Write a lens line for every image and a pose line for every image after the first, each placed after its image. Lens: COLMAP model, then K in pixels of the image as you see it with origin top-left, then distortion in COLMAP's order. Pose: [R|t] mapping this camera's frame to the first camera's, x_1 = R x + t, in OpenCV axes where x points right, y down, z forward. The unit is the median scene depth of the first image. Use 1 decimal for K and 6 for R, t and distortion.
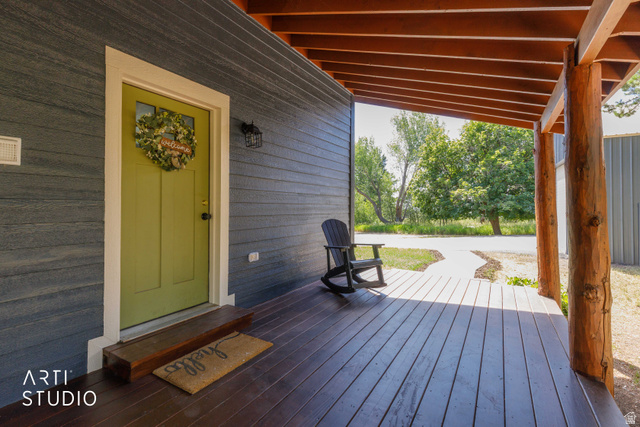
lens RADIAL K [[294.6, 0, 320.0], [0, 294.6, 198.9], [0, 0, 1]] dist [0.000181, 0.000029]
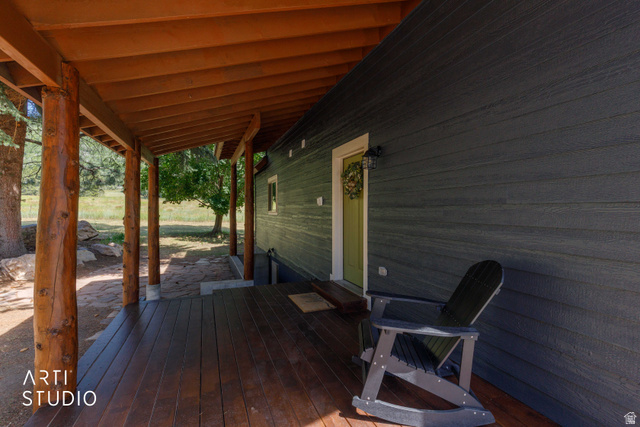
lens RADIAL K [[286.9, 0, 320.0], [0, 286.9, 213.5], [0, 0, 1]] dist [0.000488, 0.000035]
pose [[-0.598961, -0.003338, -0.800771, 0.902205], [0.000363, 0.999990, -0.004440, -0.002936], [0.800778, -0.002950, -0.598954, 1.809169]]
